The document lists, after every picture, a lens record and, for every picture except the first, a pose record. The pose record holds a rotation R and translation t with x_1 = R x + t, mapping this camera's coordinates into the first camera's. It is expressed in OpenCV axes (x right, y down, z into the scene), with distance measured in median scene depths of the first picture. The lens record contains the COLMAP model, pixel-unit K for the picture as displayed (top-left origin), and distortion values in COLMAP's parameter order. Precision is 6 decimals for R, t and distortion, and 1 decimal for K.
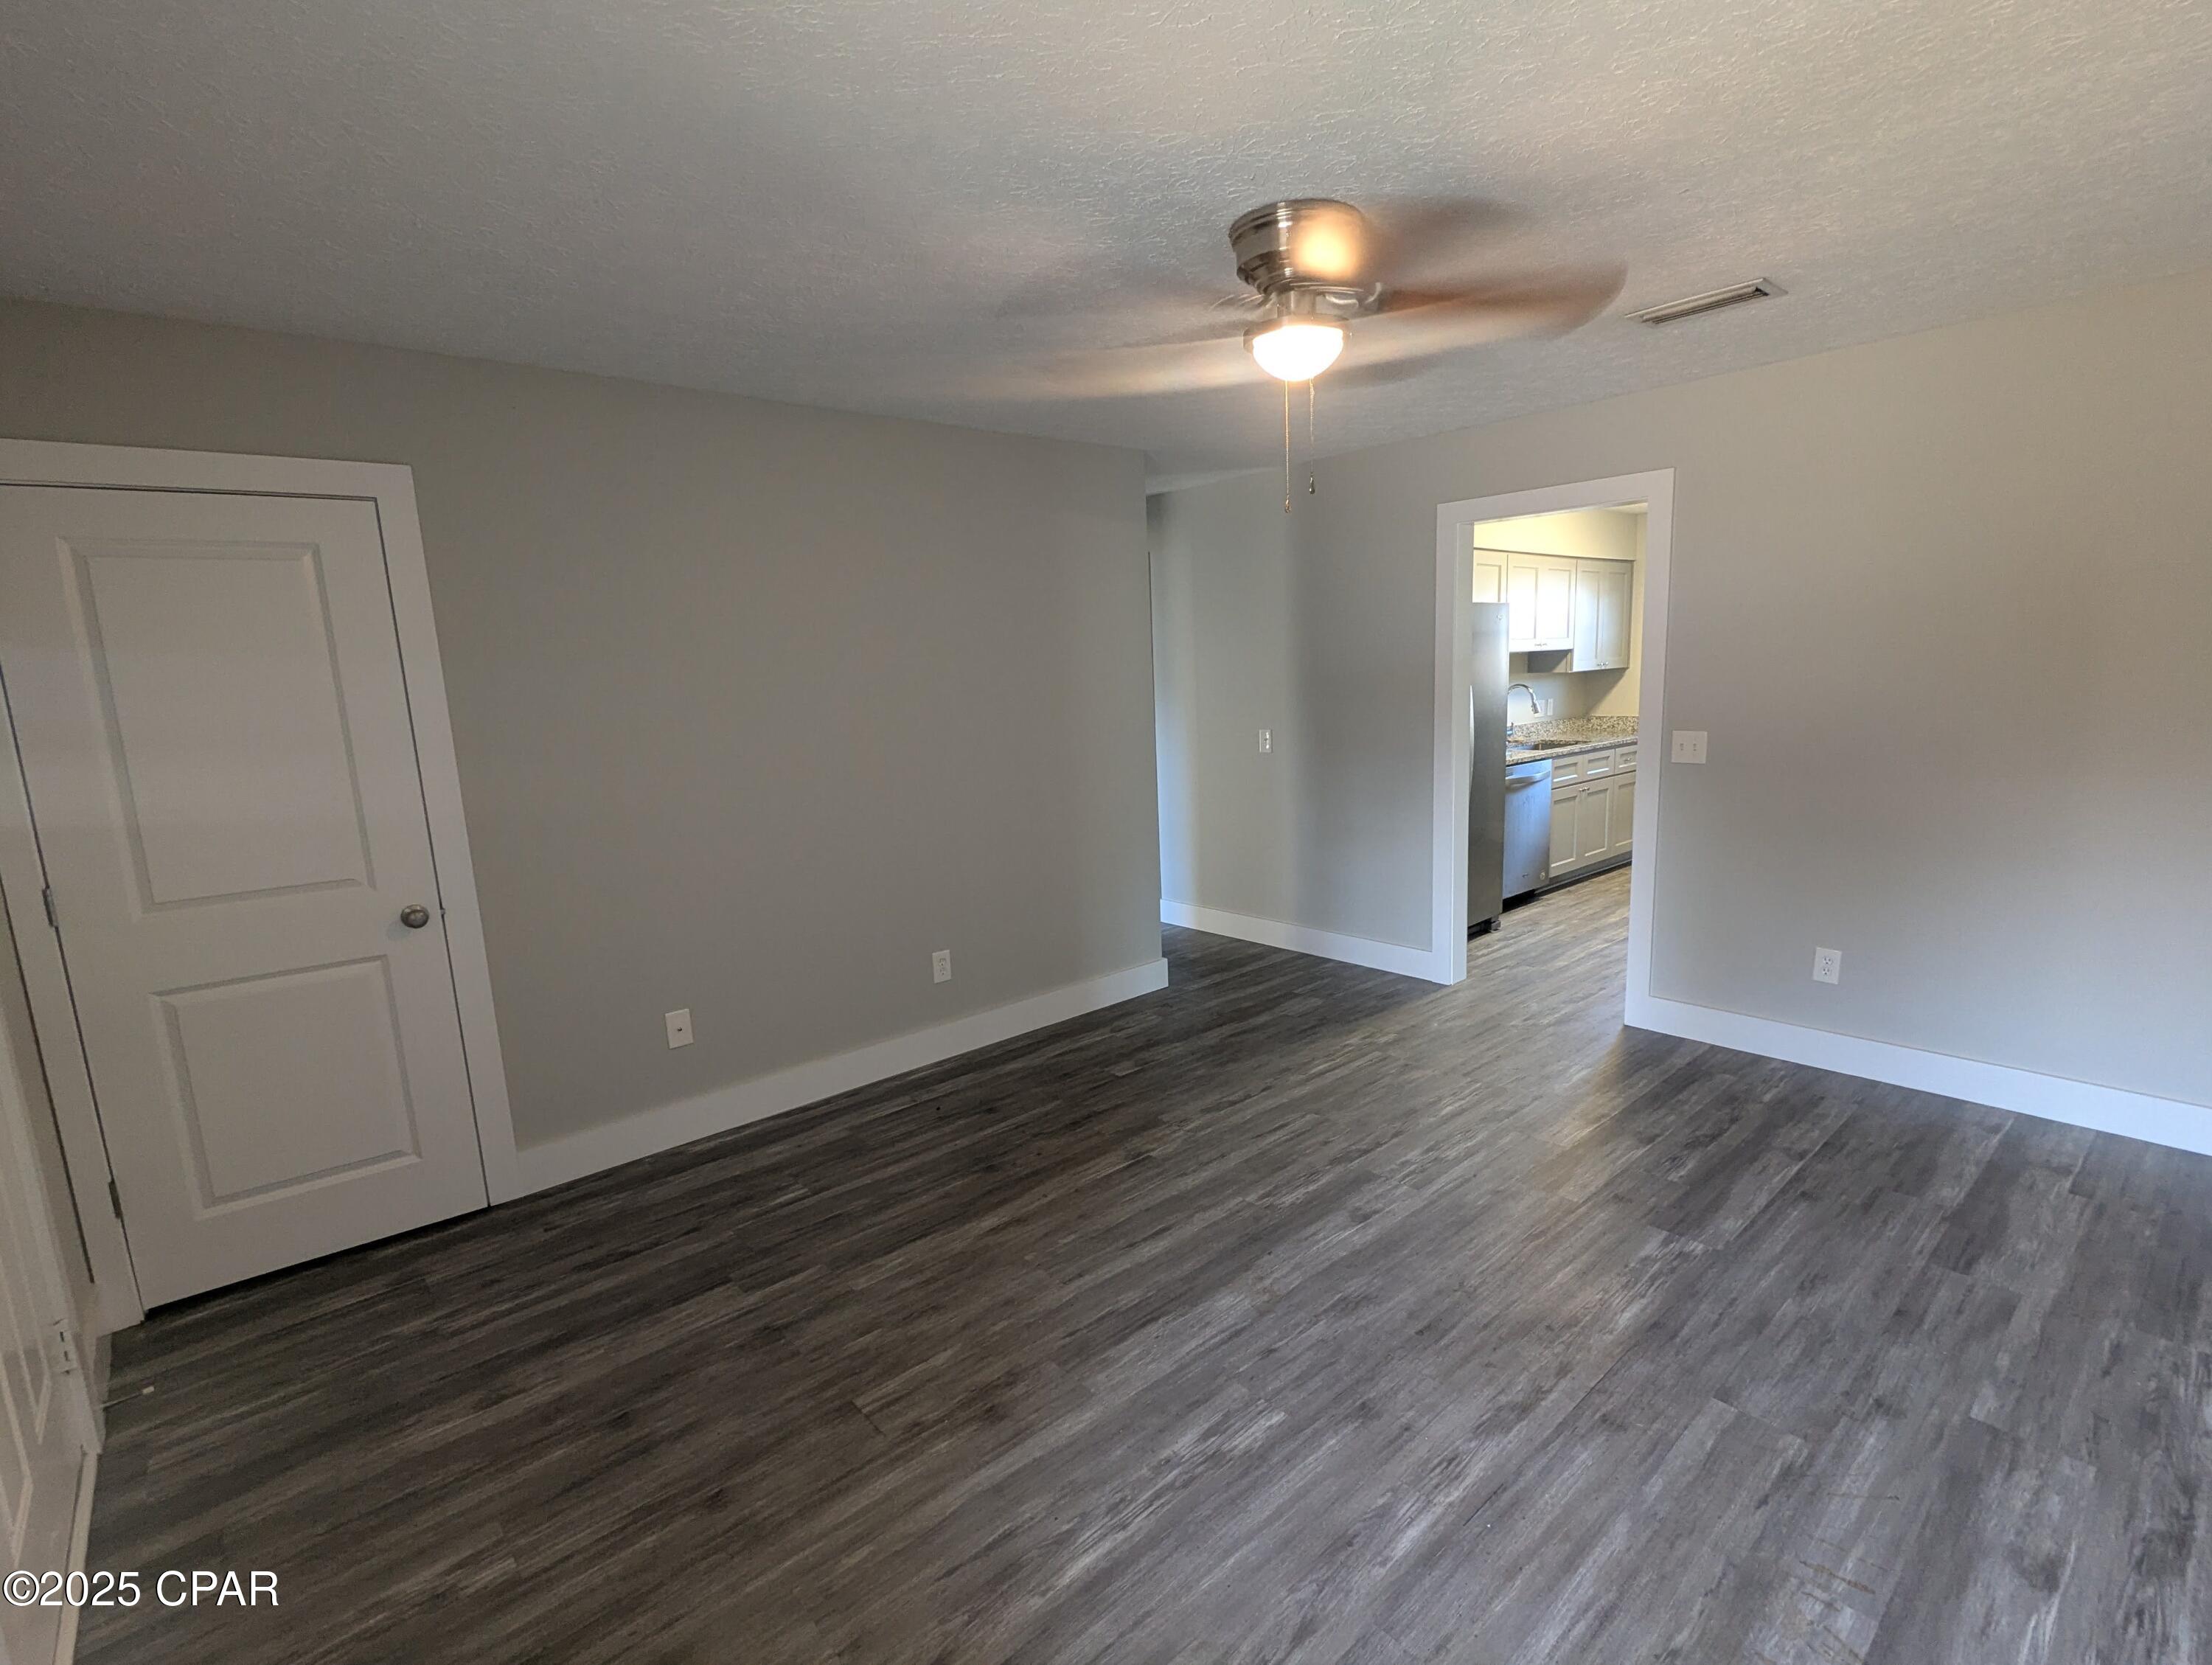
lens RADIAL K [[1051.3, 0, 1133.5], [0, 1051.3, 850.2], [0, 0, 1]] dist [0.003515, -0.000132]
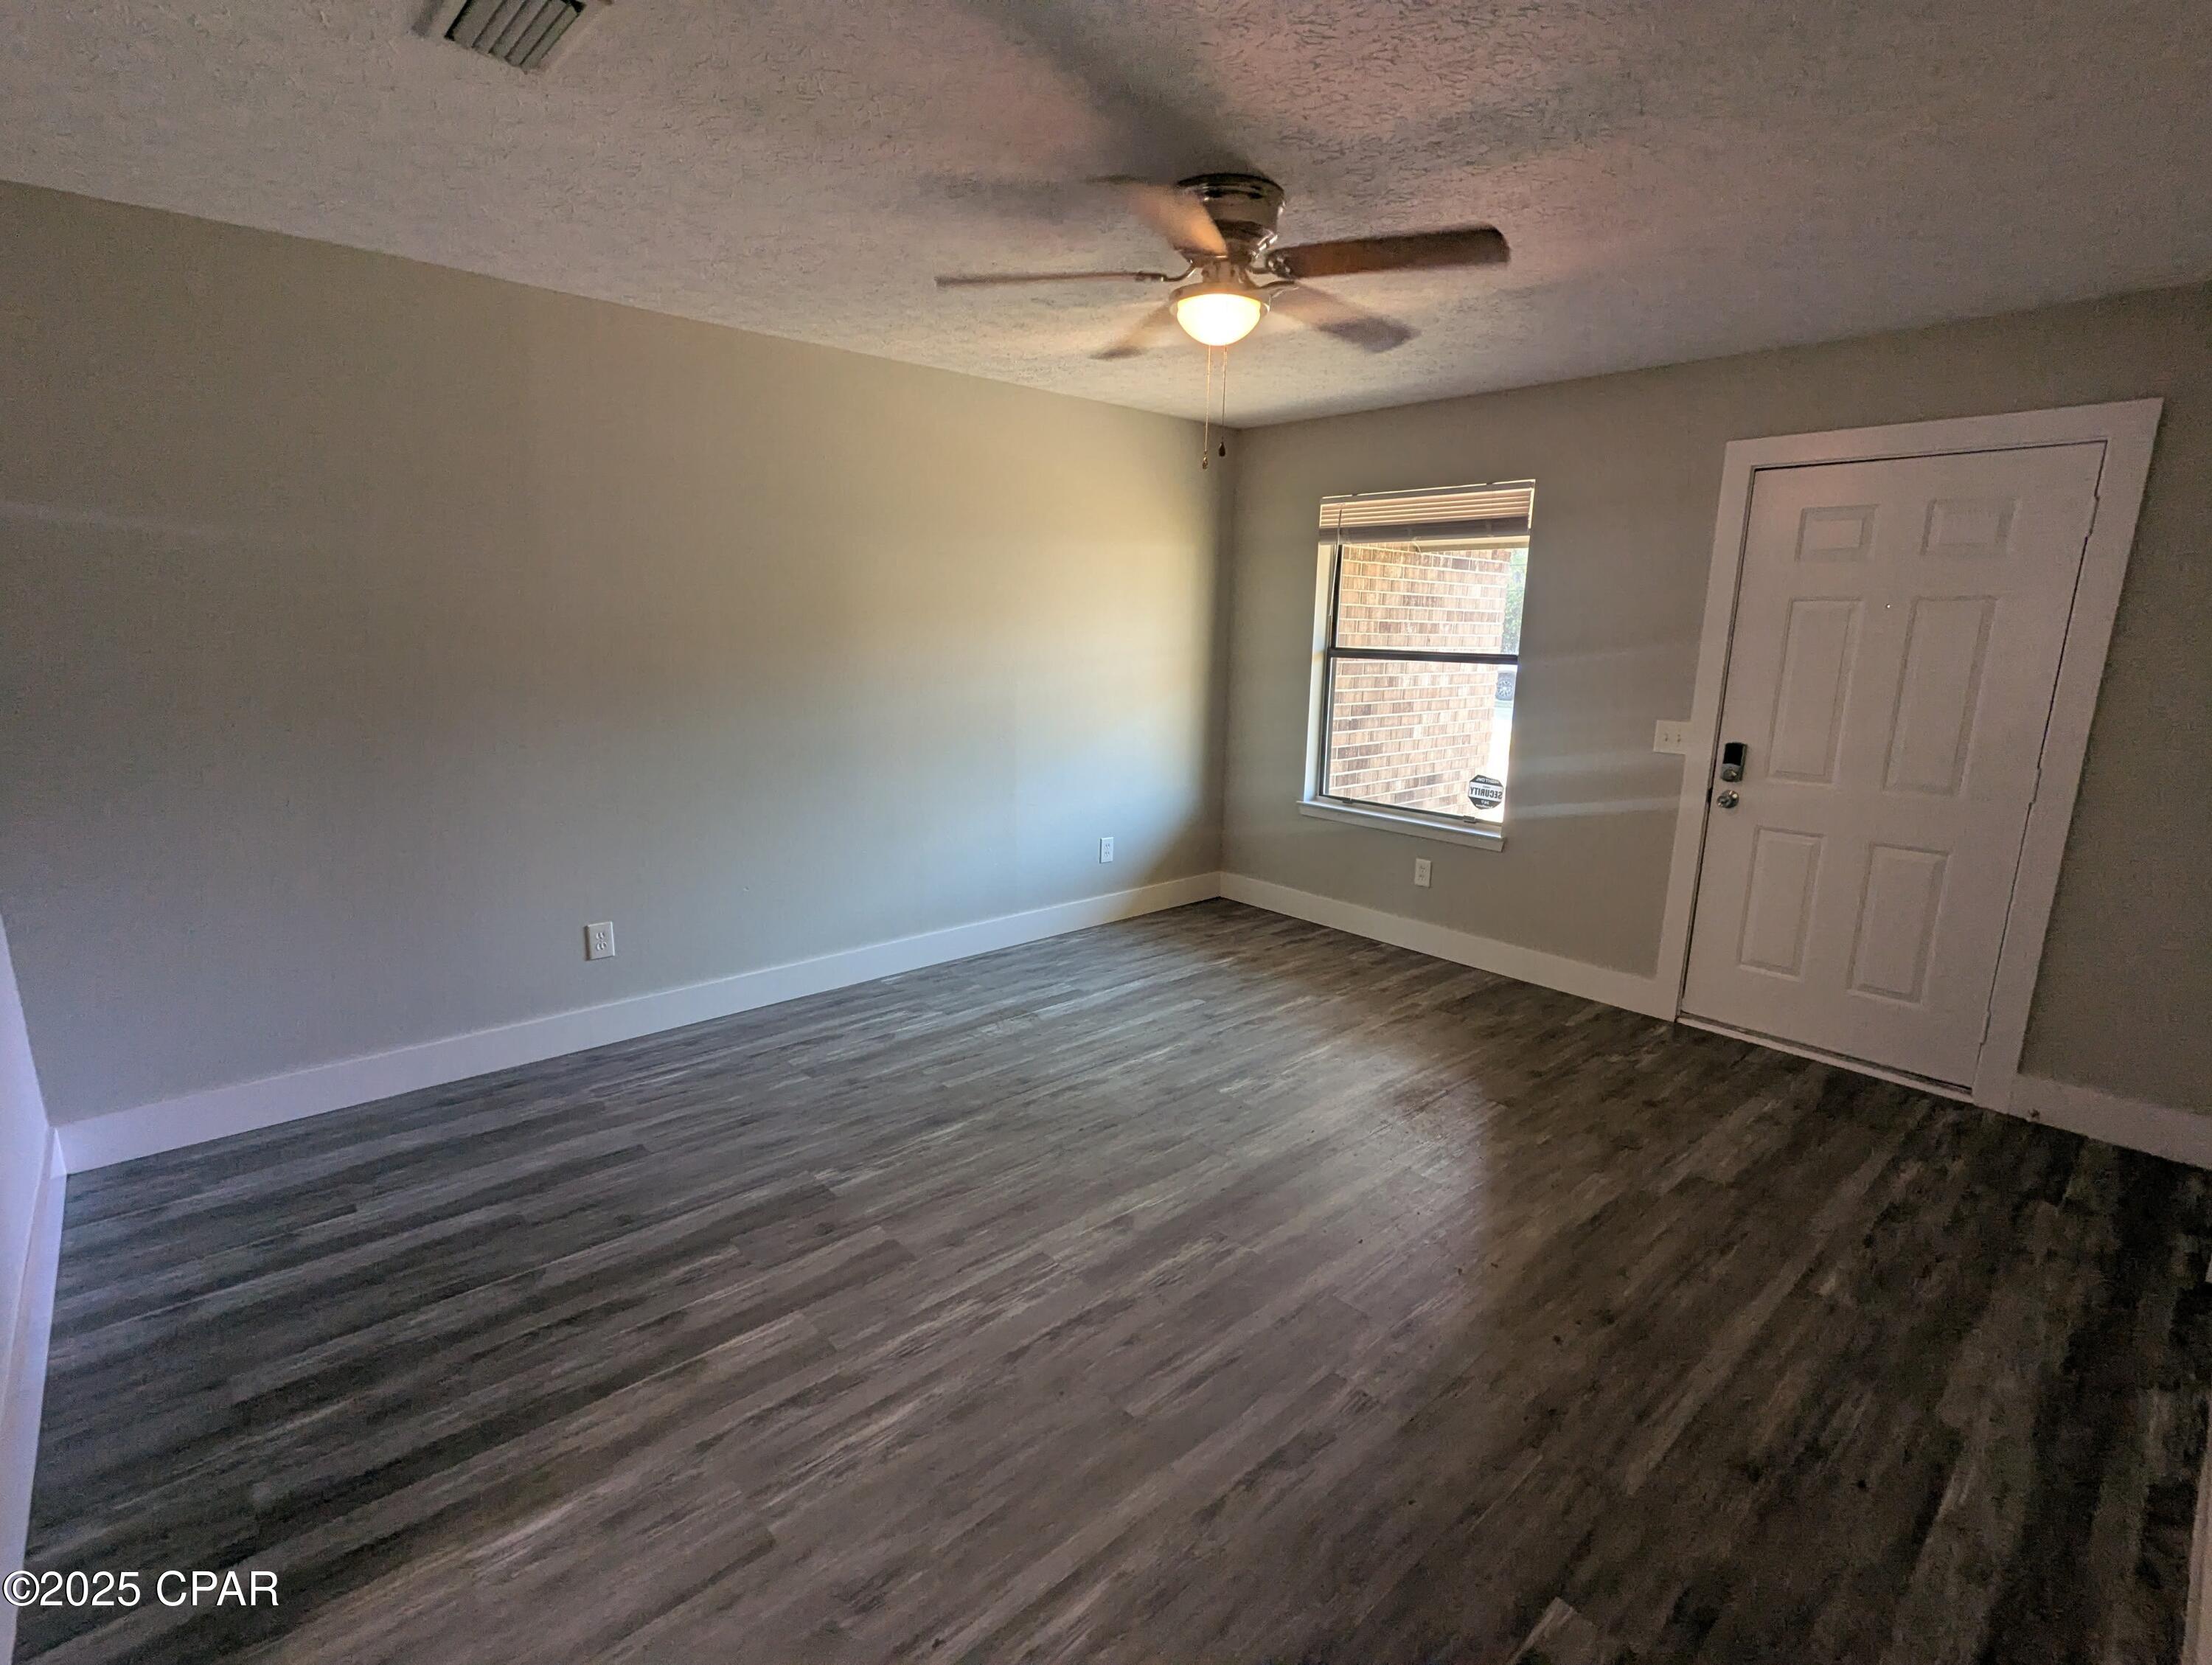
lens RADIAL K [[1051.3, 0, 1133.5], [0, 1051.3, 850.2], [0, 0, 1]] dist [0.003515, -0.000132]
pose [[-0.999698, 0.023321, -0.007813, 0.202056], [0.018546, 0.923450, 0.383271, -0.297157], [0.016153, 0.383010, -0.923603, 1.689193]]
